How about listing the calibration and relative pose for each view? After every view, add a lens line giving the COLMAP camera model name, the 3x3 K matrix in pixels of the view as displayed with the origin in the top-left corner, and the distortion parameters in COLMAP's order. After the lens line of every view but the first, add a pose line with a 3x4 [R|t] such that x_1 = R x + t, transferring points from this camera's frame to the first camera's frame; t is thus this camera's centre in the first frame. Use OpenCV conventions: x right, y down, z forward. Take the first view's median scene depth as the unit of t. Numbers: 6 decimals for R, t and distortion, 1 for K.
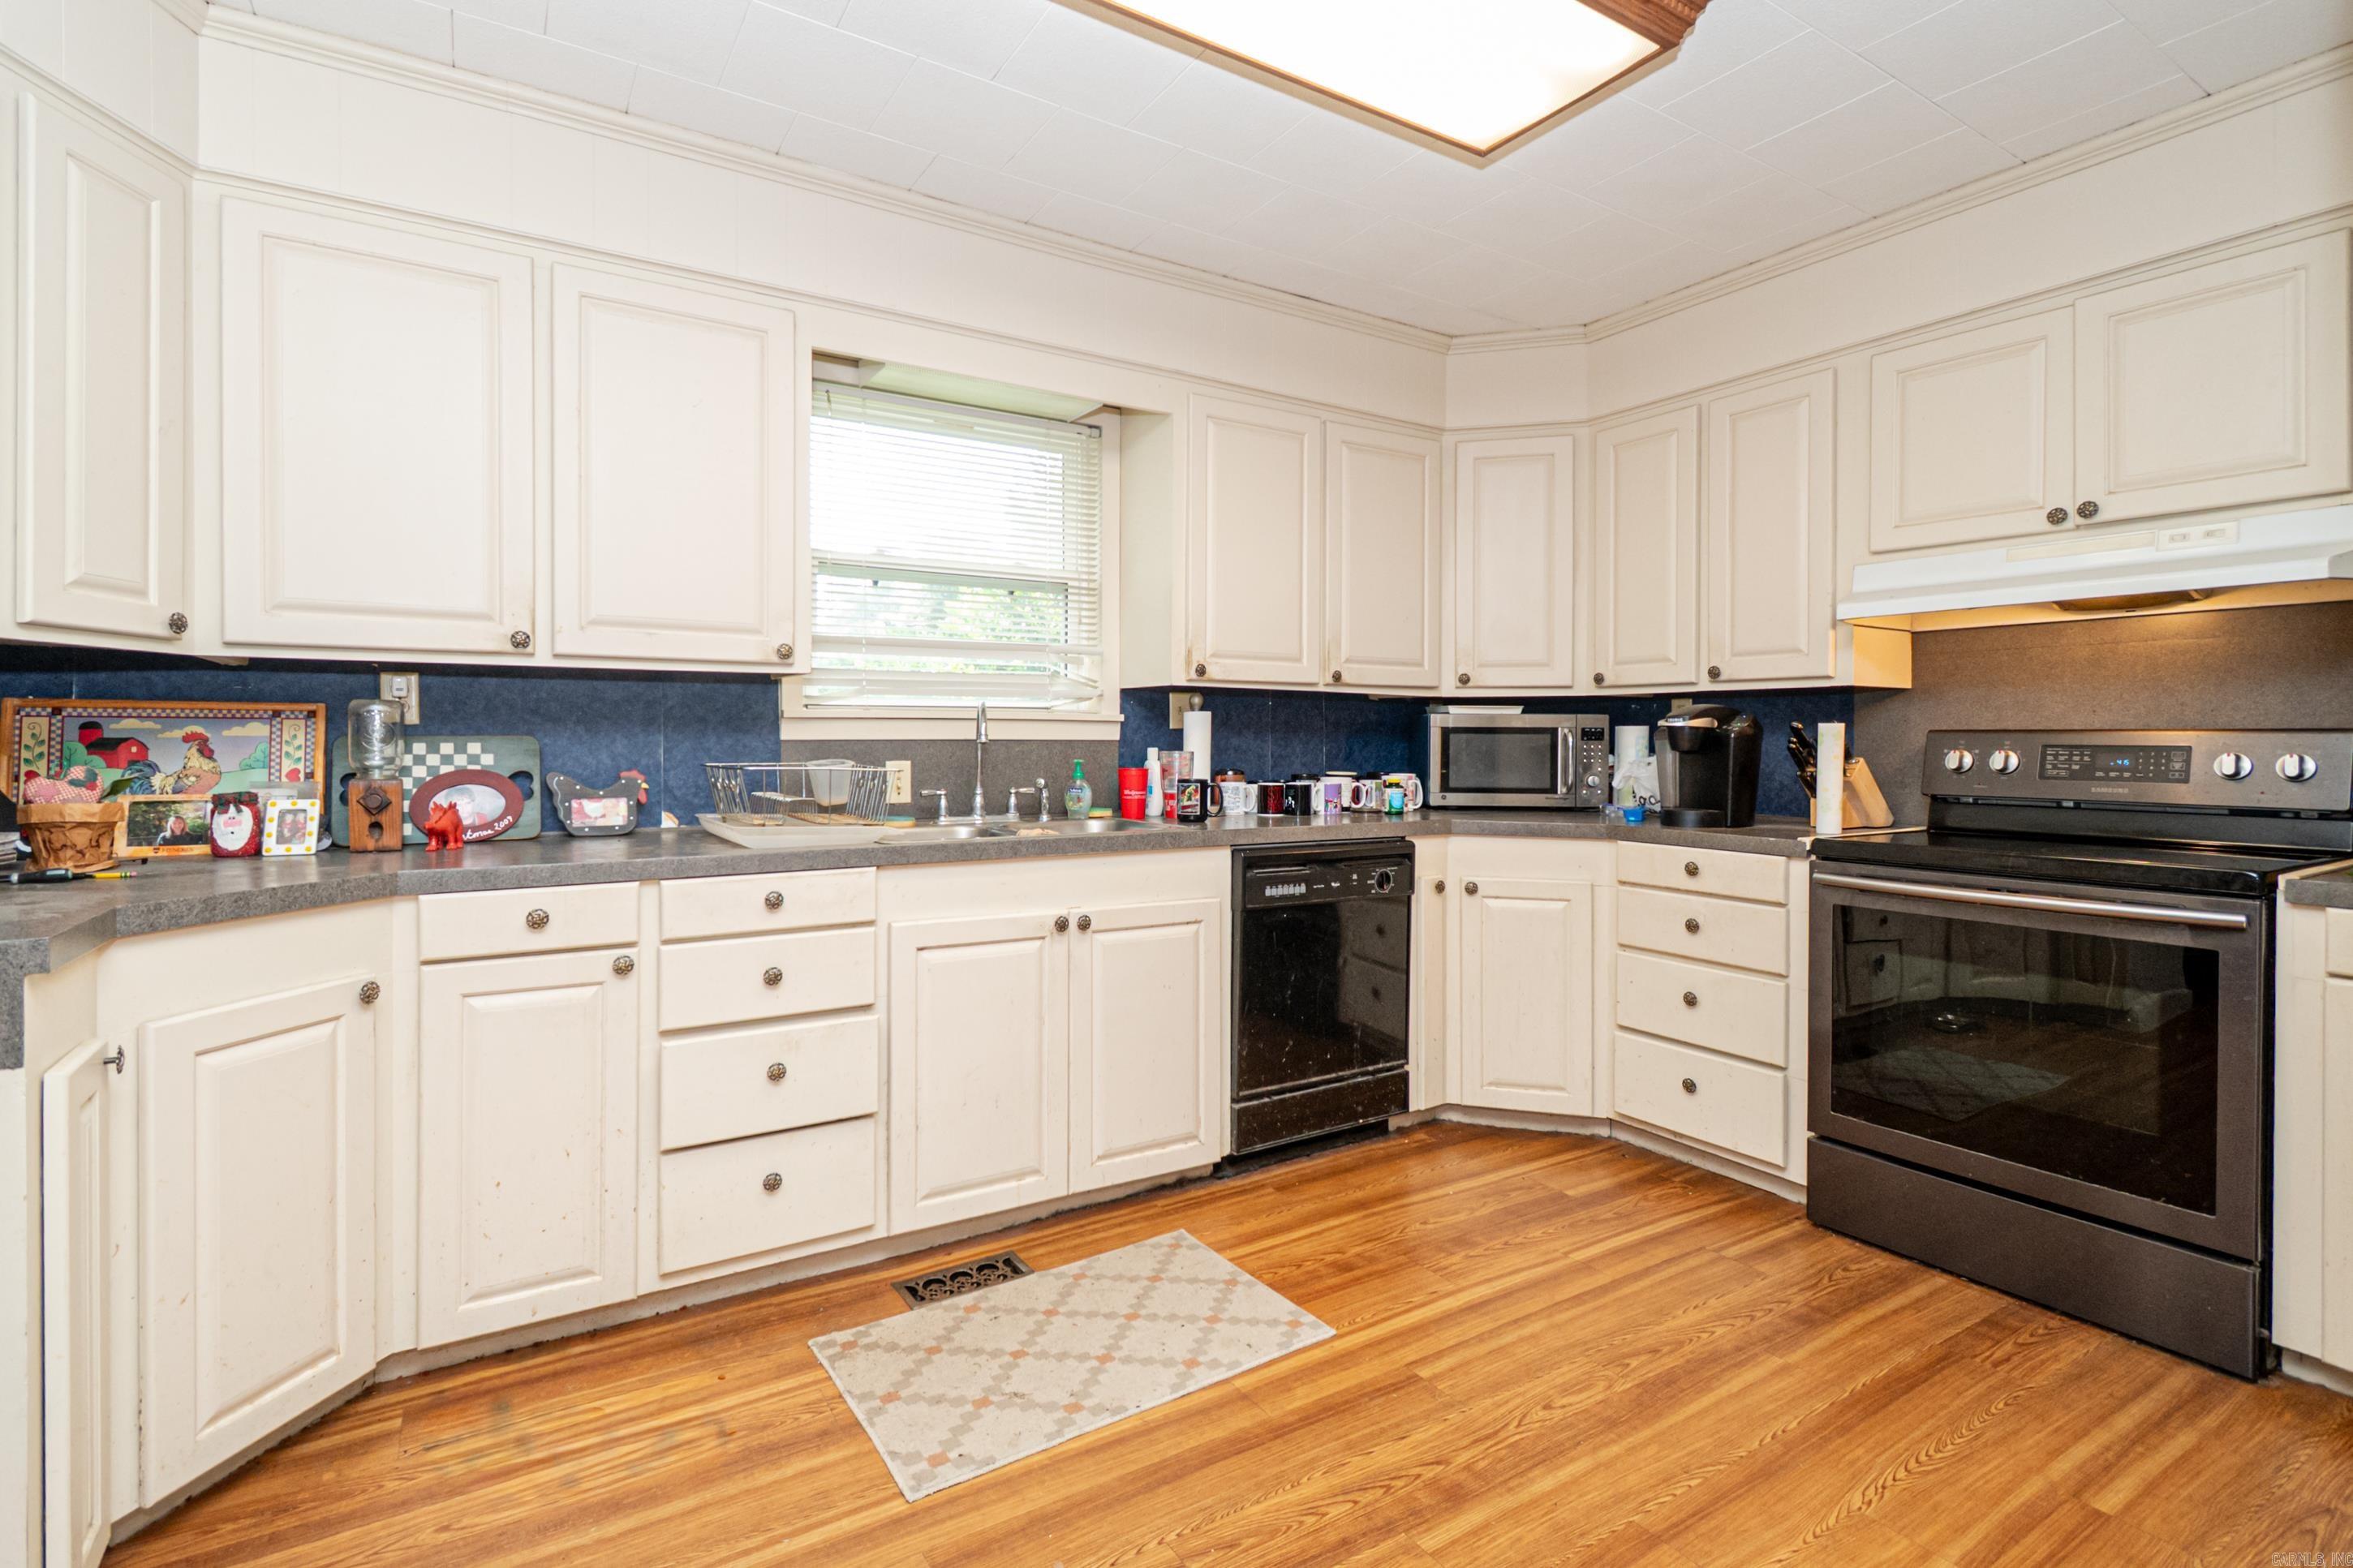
lens RADIAL K [[1101.0, 0, 1131.8], [0, 1101.0, 742.1], [0, 0, 1]] dist [0.001313, 0.000403]
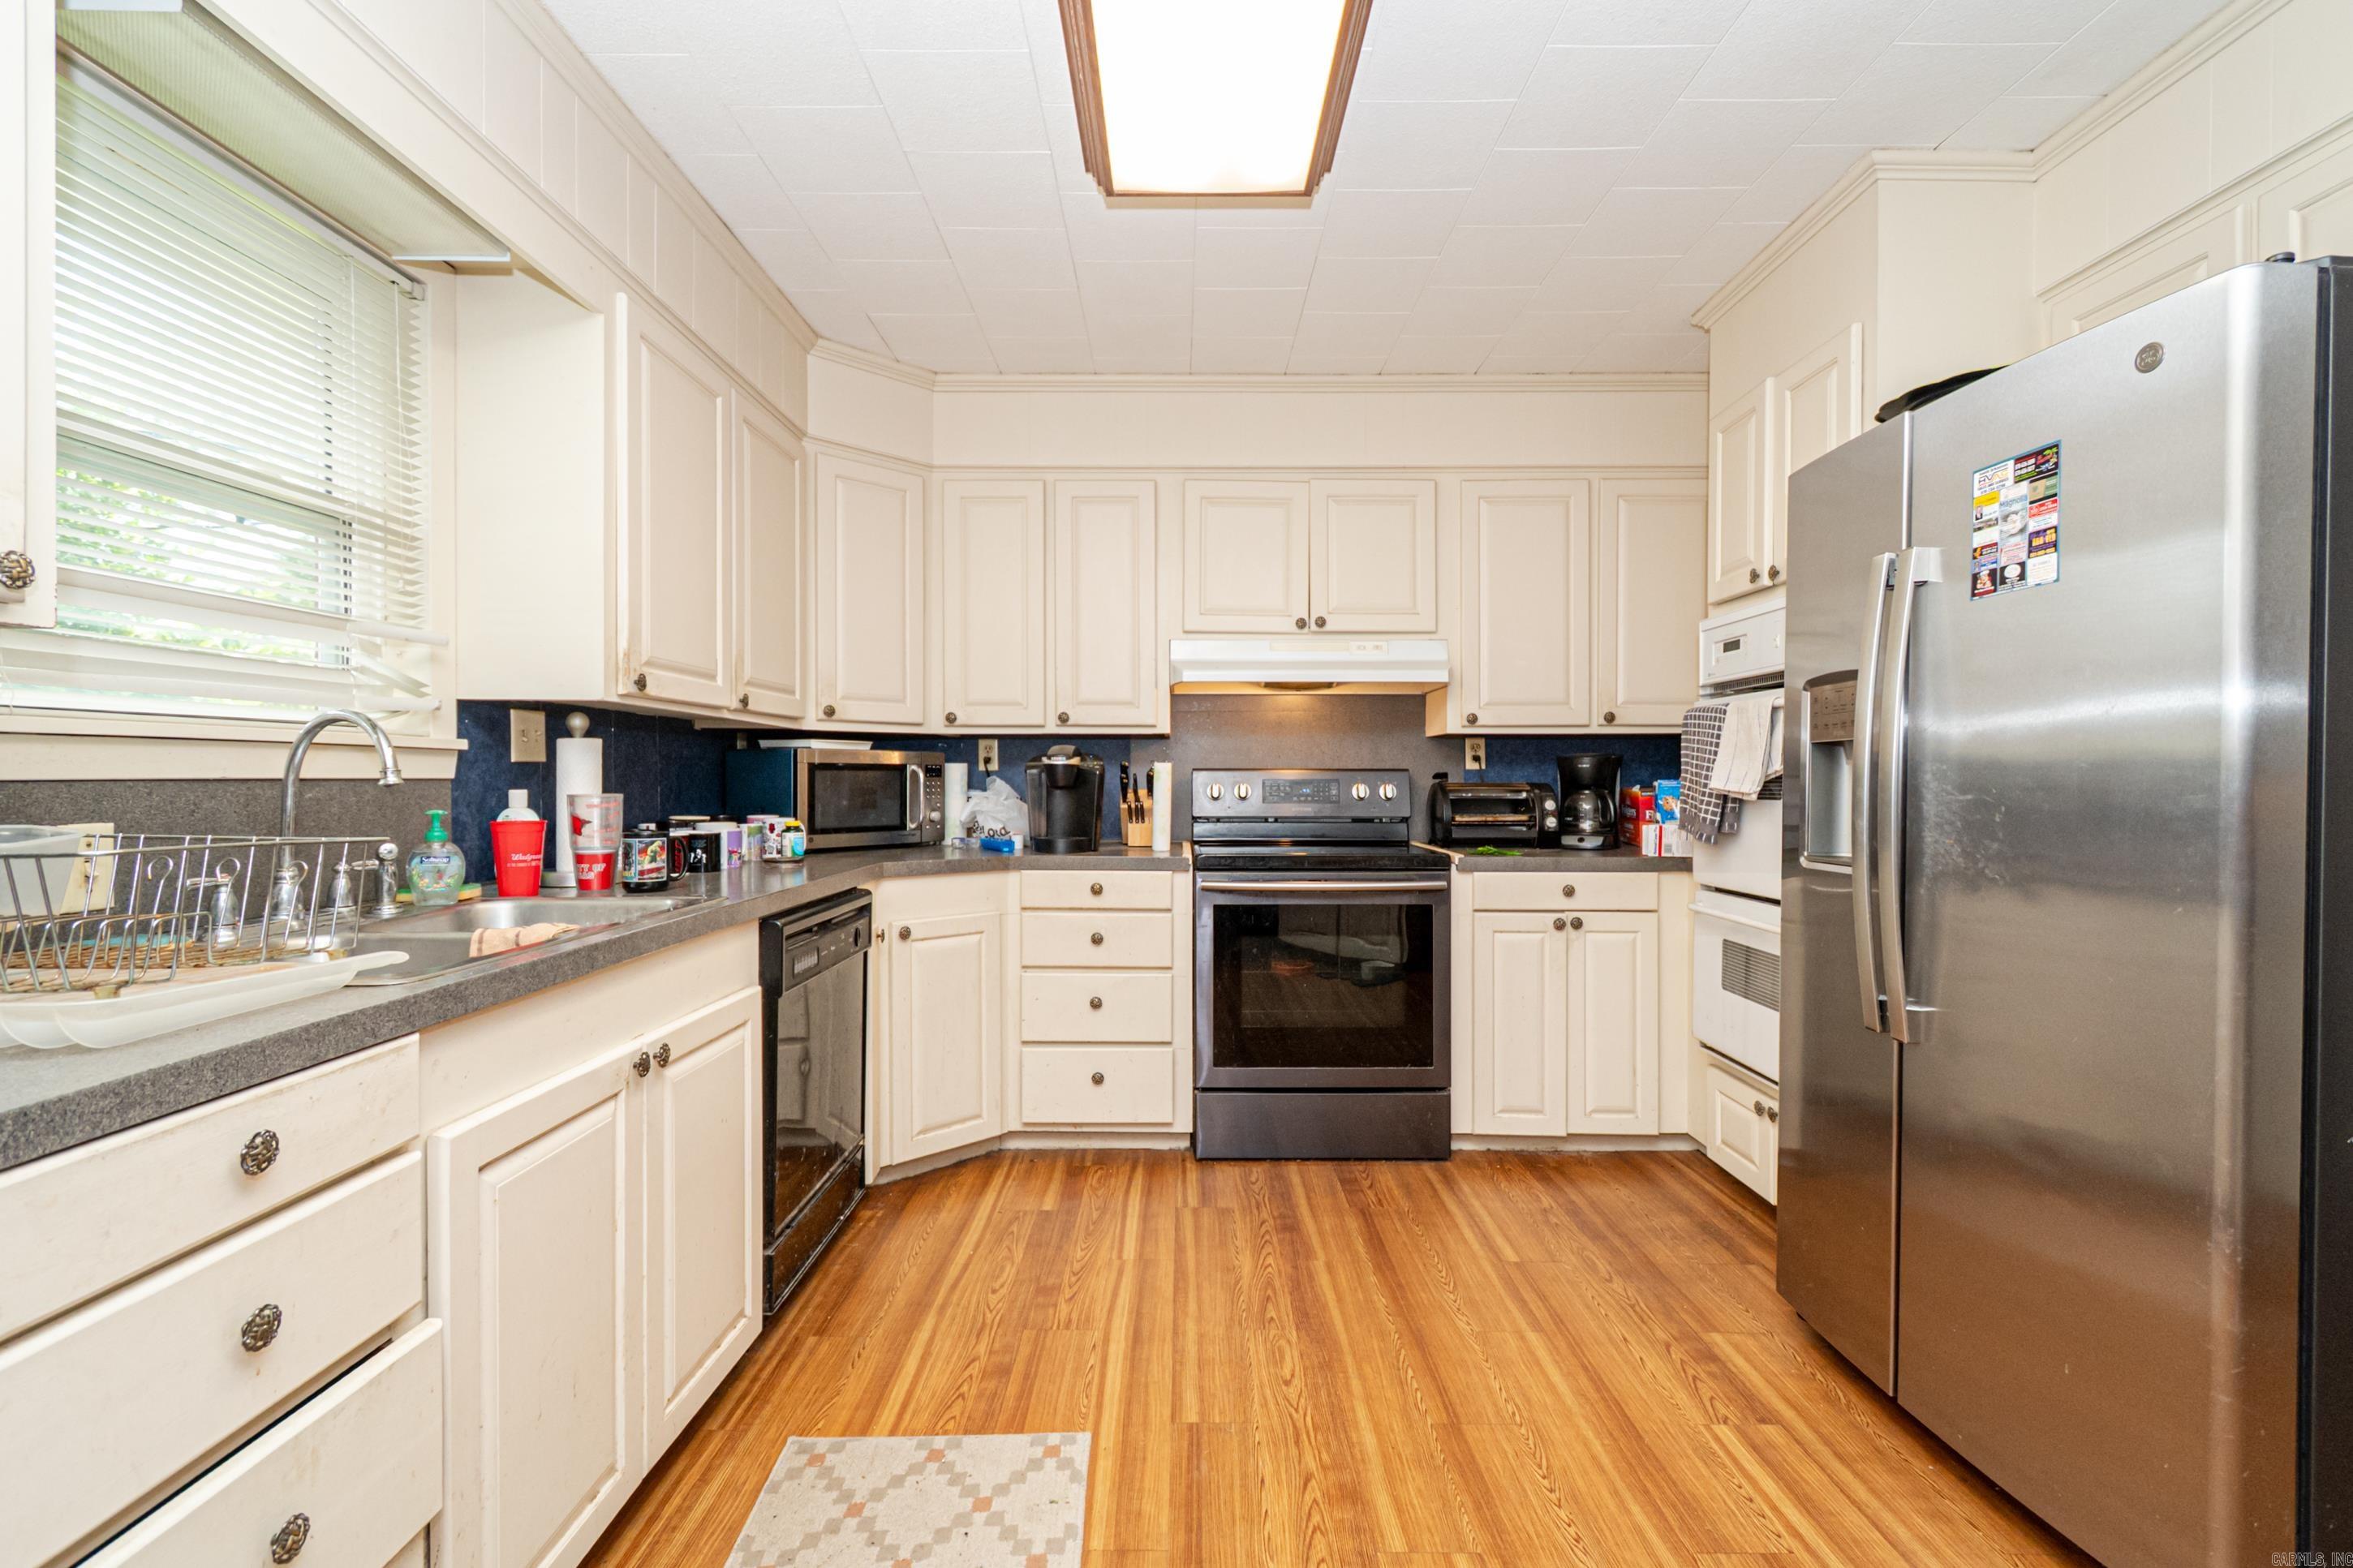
lens RADIAL K [[1050.1, 0, 1176.7], [0, 1050.1, 779.1], [0, 0, 1]] dist [0.017915, -0.005948]
pose [[0.510187, -0.004787, 0.860050, -0.392640], [0.002794, 0.999988, 0.003908, -0.003352], [-0.860059, 0.000409, 0.510194, 0.373559]]
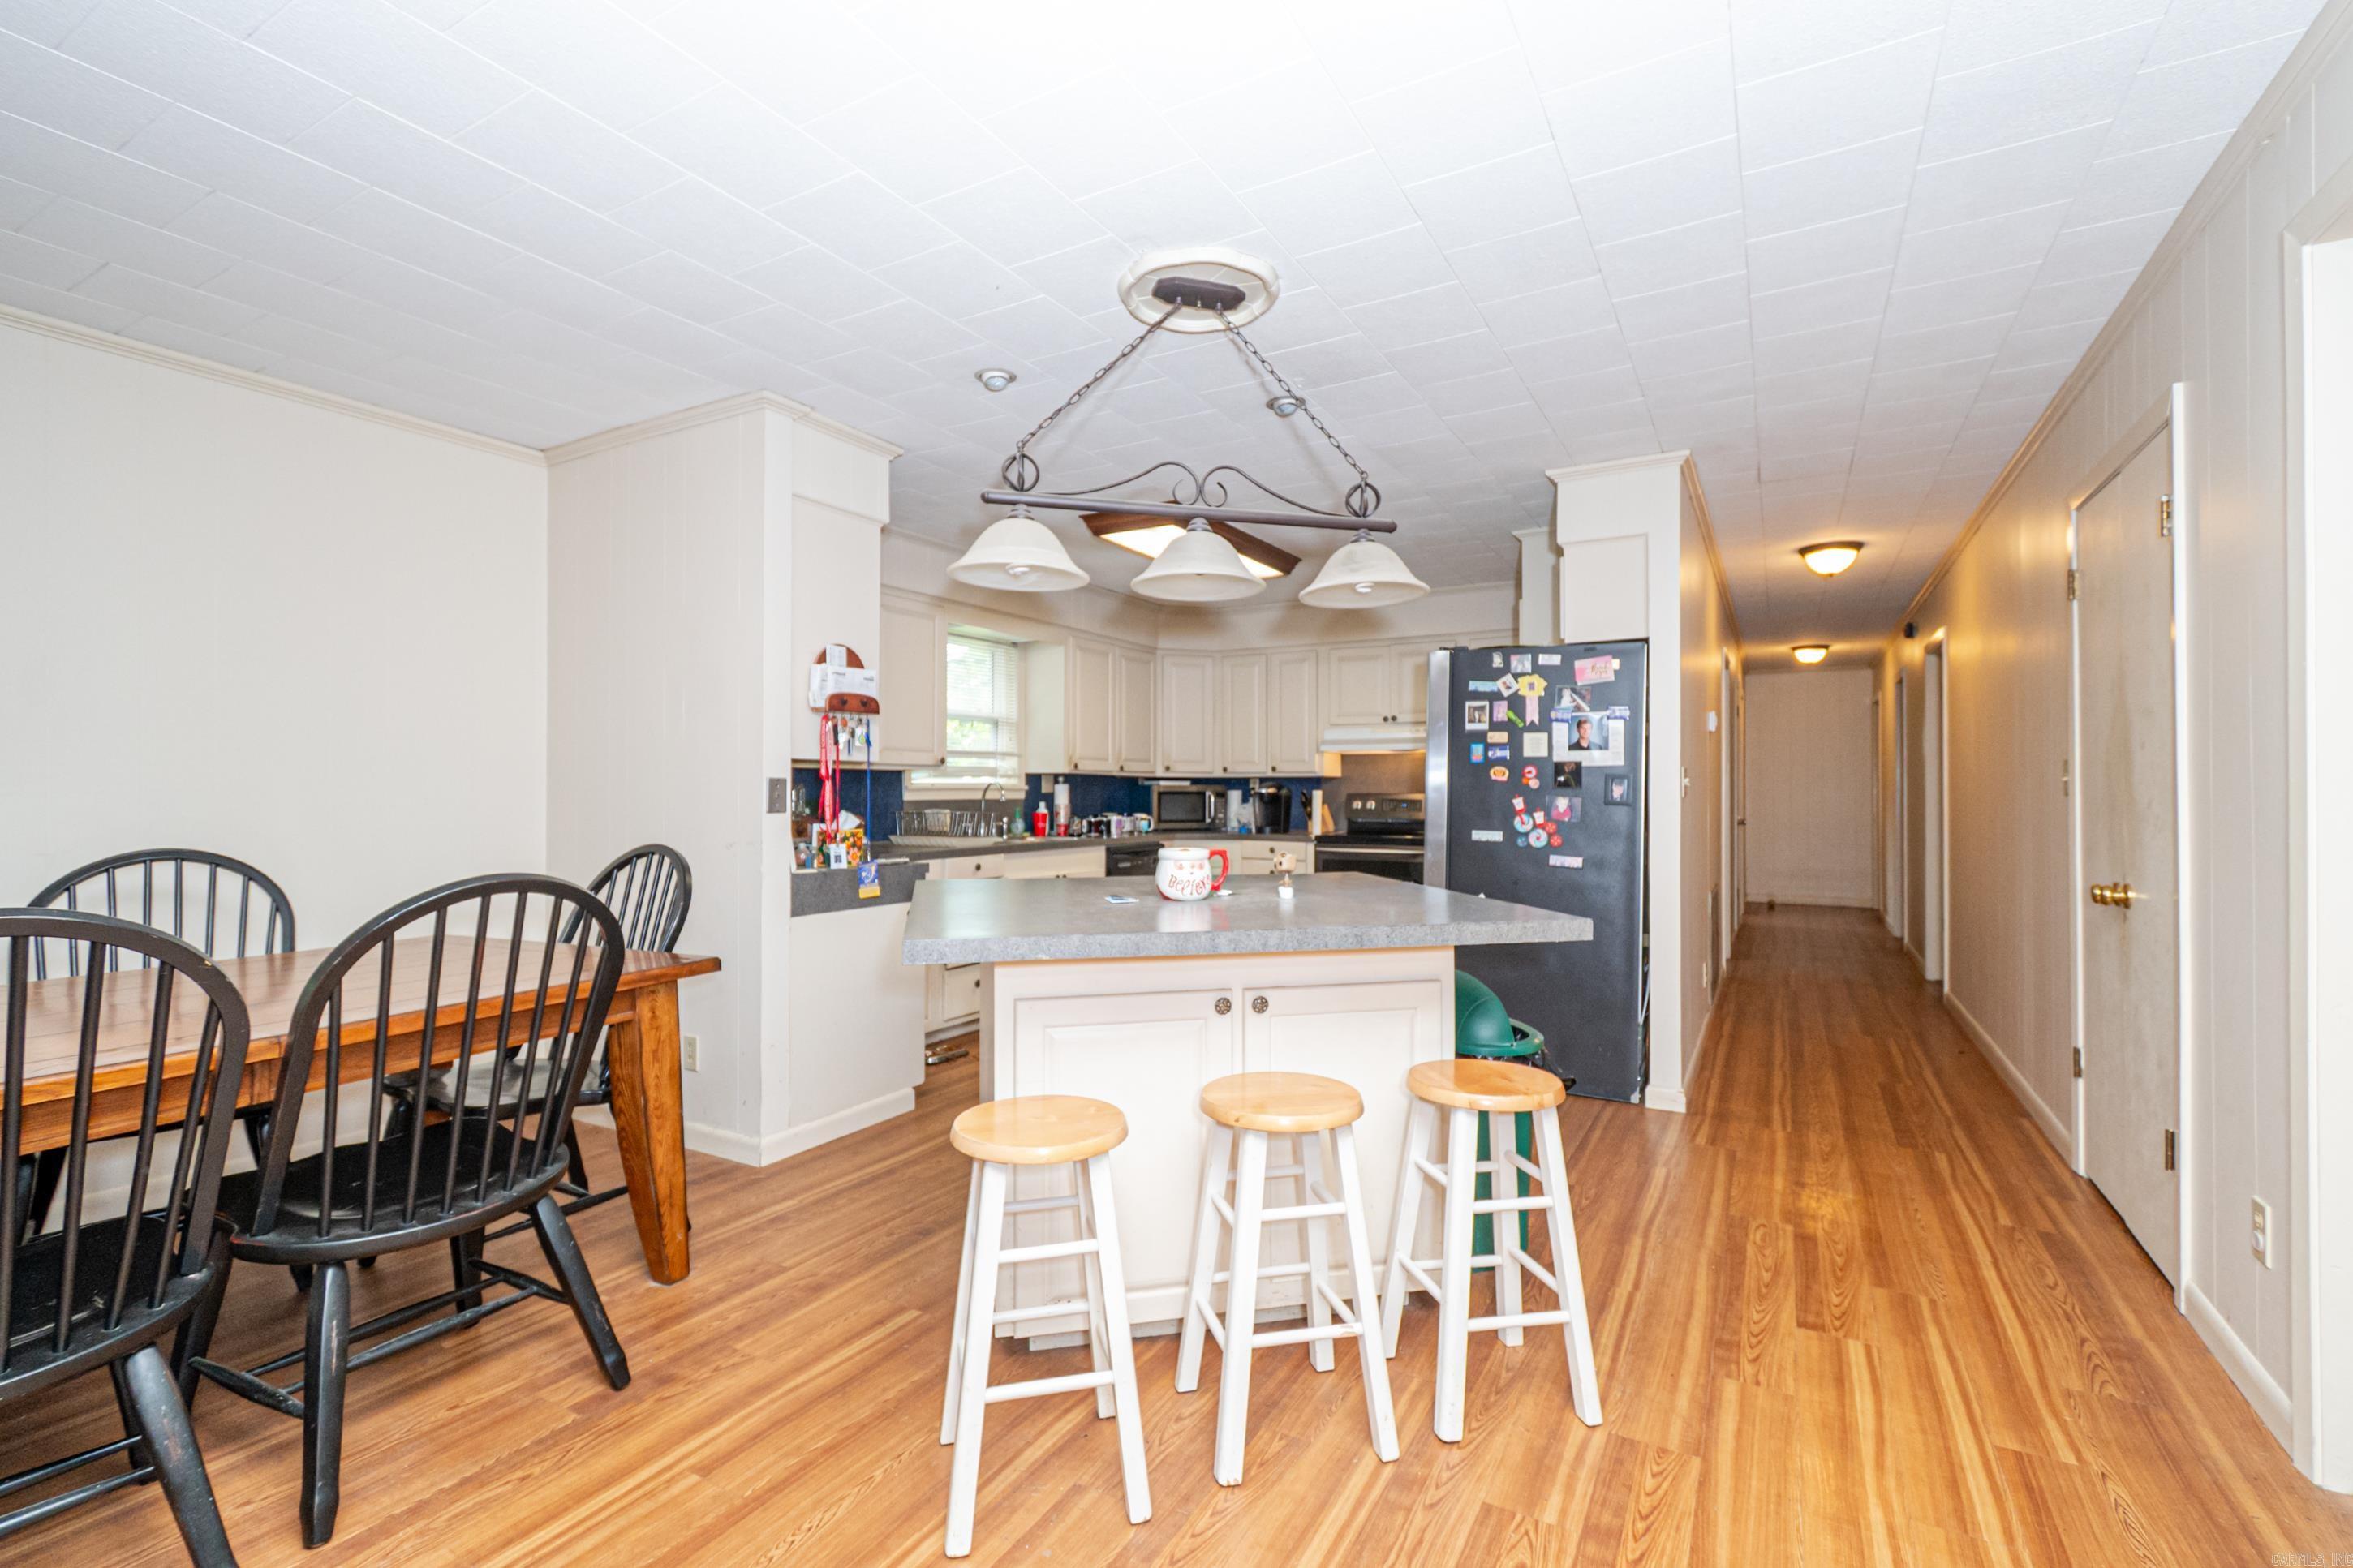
lens RADIAL K [[1050.1, 0, 1174.9], [0, 1050.1, 789.0], [0, 0, 1]] dist [0.017915, -0.005948]
pose [[0.871076, -0.000426, 0.491149, -0.850298], [0.002969, 0.999986, -0.004398, -0.012191], [-0.491140, 0.005290, 0.871065, -0.960139]]
